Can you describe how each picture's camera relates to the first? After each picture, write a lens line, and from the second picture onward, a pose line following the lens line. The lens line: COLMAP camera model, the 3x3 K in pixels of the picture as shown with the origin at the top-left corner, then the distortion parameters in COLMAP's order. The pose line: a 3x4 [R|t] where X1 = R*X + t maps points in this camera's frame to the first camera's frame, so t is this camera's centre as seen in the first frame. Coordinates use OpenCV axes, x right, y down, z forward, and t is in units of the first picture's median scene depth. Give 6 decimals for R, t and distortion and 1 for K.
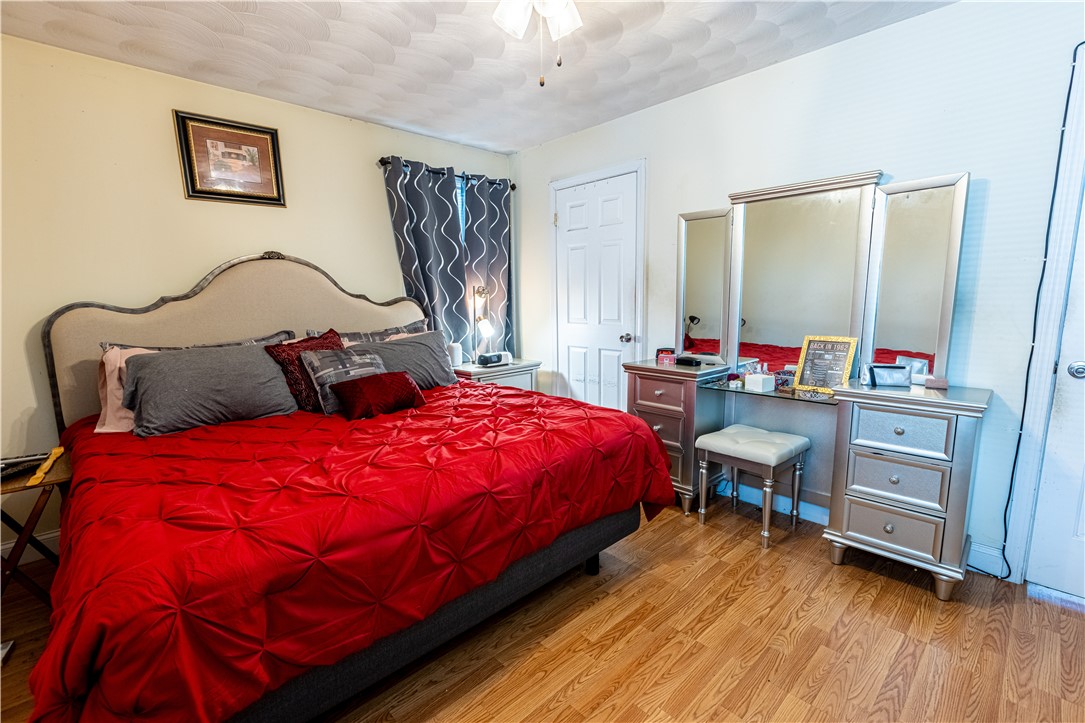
lens RADIAL K [[485.1, 0, 548.6], [0, 485.1, 367.1], [0, 0, 1]] dist [0.004364, -0.000066]
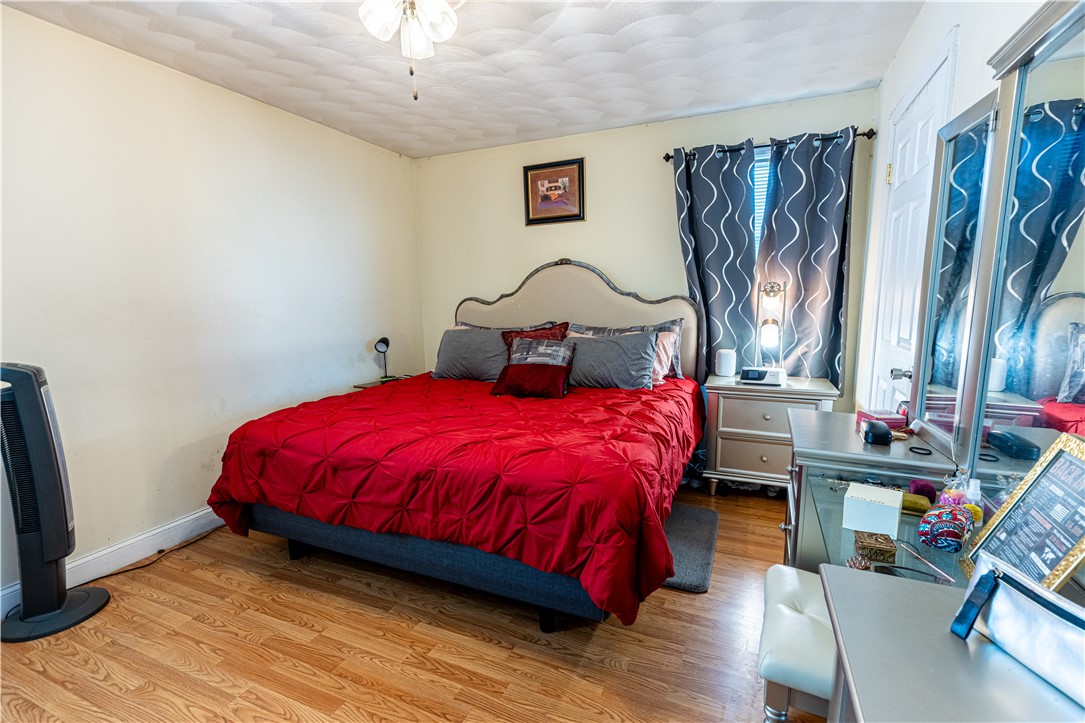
lens RADIAL K [[485.1, 0, 547.0], [0, 485.1, 366.9], [0, 0, 1]] dist [0.004364, -0.000066]
pose [[0.379553, 0.148562, -0.913164, 0.617171], [-0.128375, 0.985932, 0.107042, -0.090896], [0.916220, 0.076599, 0.393285, 0.489788]]
